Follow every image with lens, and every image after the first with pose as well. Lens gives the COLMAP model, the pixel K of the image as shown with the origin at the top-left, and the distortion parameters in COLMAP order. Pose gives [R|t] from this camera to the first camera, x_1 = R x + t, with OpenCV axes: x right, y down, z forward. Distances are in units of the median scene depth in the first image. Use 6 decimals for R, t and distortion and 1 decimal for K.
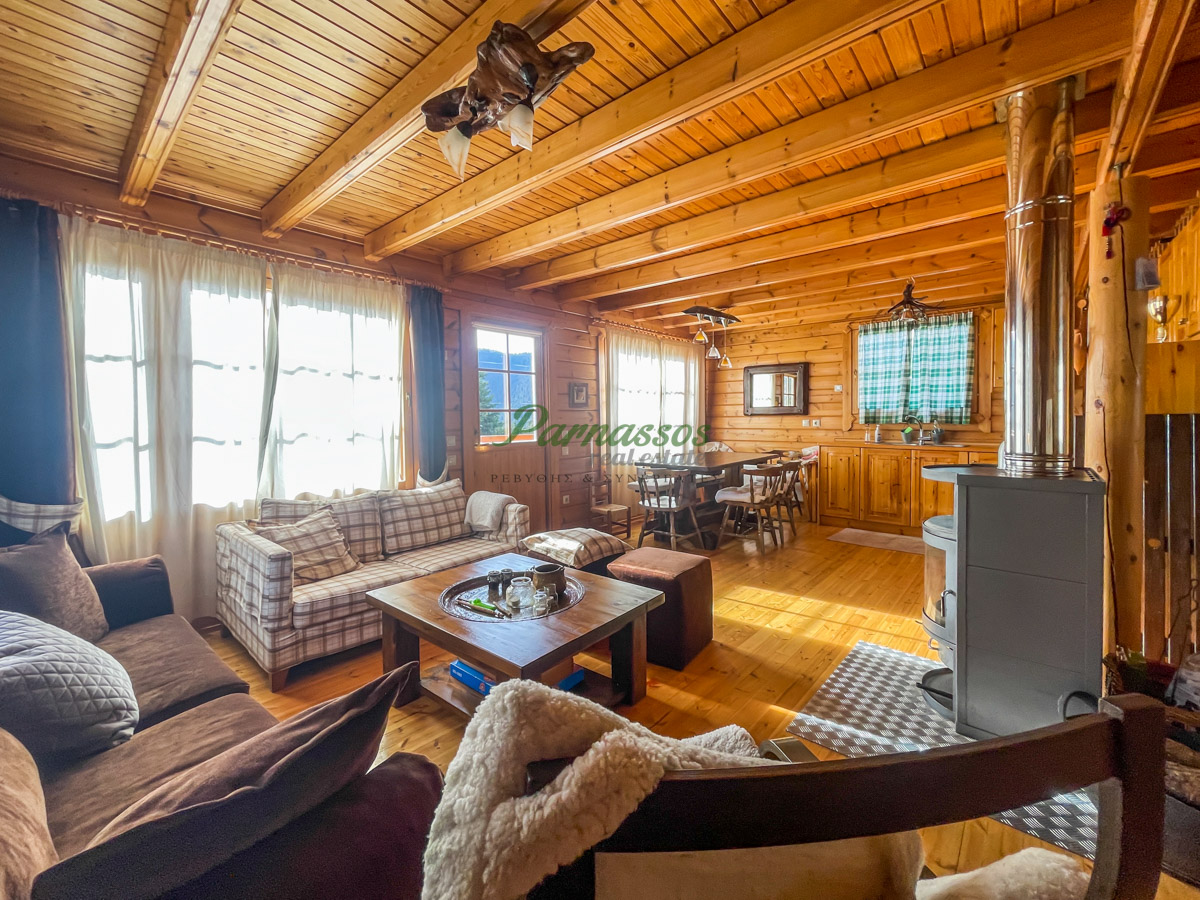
lens RADIAL K [[500.8, 0, 606.8], [0, 500.8, 403.0], [0, 0, 1]] dist [-0.003979, 0.001214]
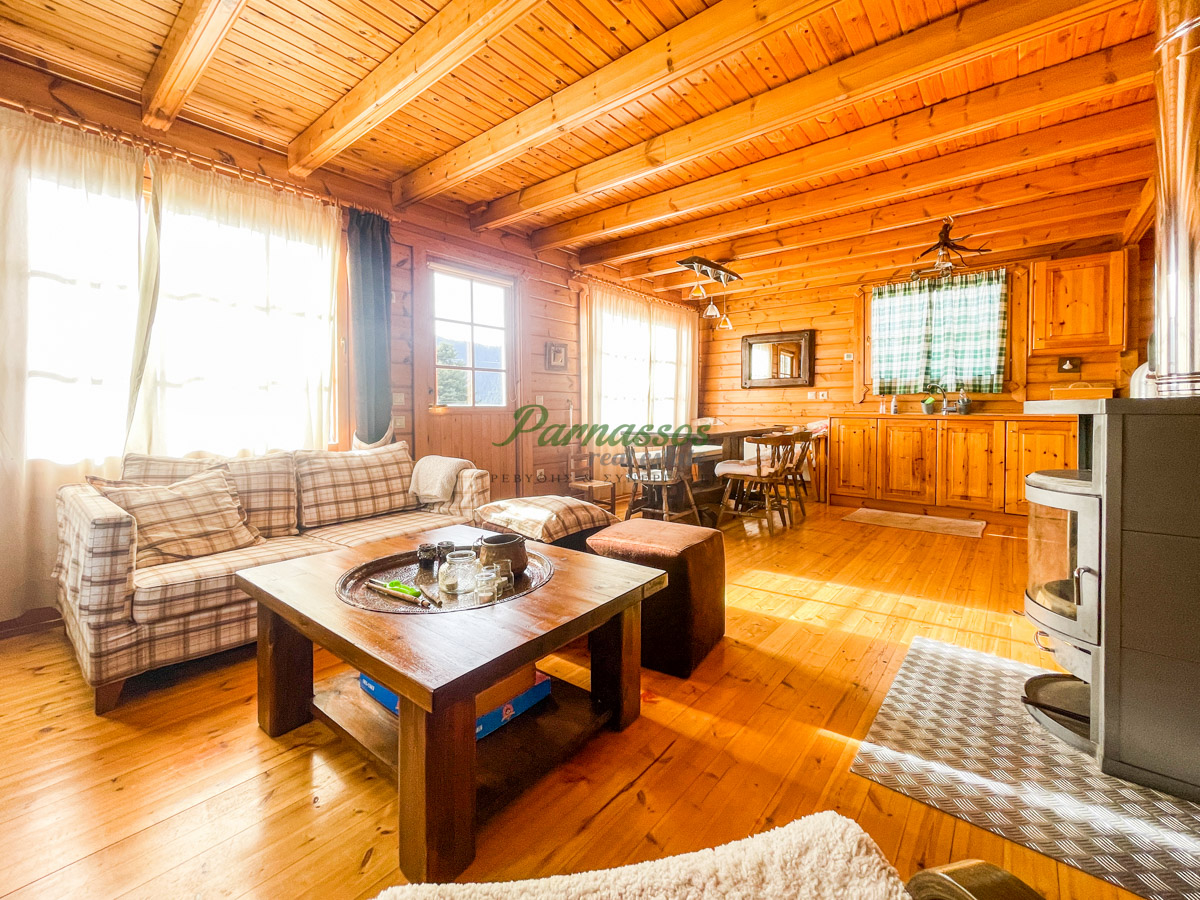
lens RADIAL K [[500.8, 0, 603.0], [0, 500.8, 428.6], [0, 0, 1]] dist [-0.003979, 0.001214]
pose [[0.999596, 0.008252, 0.027187, 0.002233], [-0.009847, 0.998207, 0.059037, 0.070501], [-0.026652, -0.059281, 0.997885, 0.161249]]
